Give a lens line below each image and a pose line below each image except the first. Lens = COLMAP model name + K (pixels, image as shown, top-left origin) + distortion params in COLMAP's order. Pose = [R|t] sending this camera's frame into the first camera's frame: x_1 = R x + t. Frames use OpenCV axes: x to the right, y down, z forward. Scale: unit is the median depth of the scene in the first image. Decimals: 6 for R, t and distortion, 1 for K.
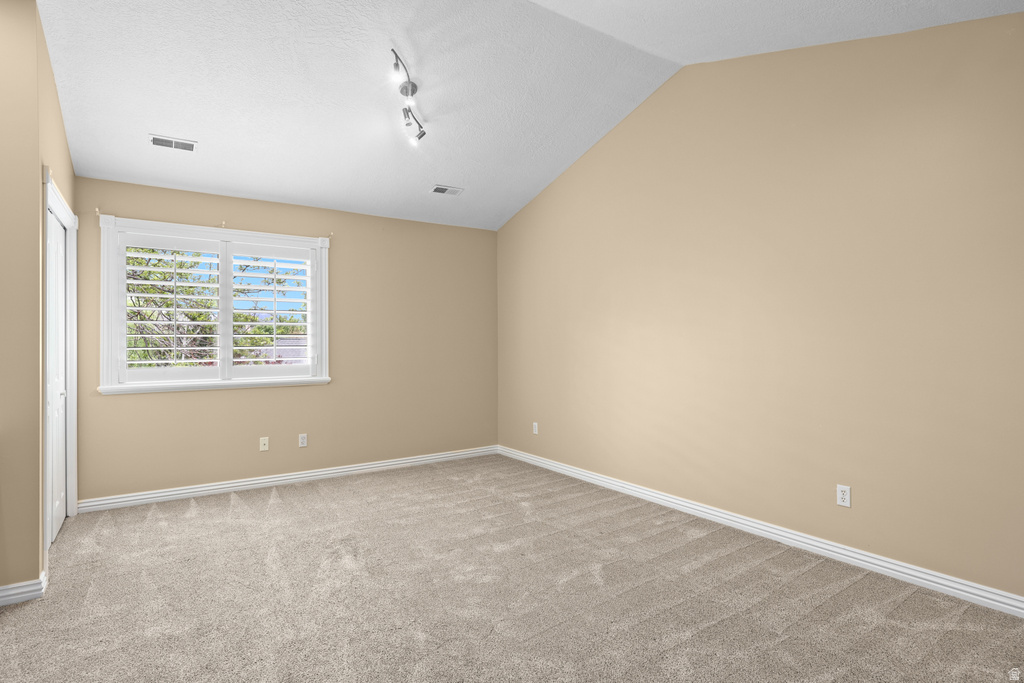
lens RADIAL K [[560.3, 0, 512.0], [0, 560.3, 341.5], [0, 0, 1]] dist [-0.000167, -0.000045]
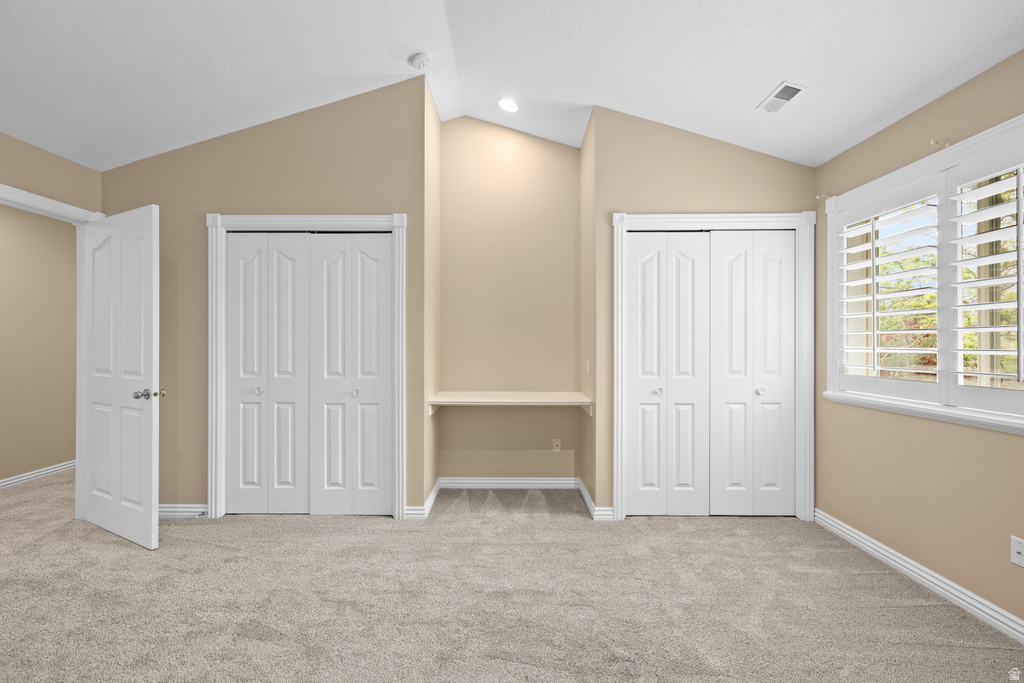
lens RADIAL K [[466.1, 0, 512.0], [0, 466.1, 341.5], [0, 0, 1]] dist [-0.000202, -0.000050]
pose [[-0.577332, 0.000697, -0.816509, 0.163937], [0.000264, 1.000000, 0.000667, 0.000358], [0.816510, 0.000170, -0.577332, 1.019479]]
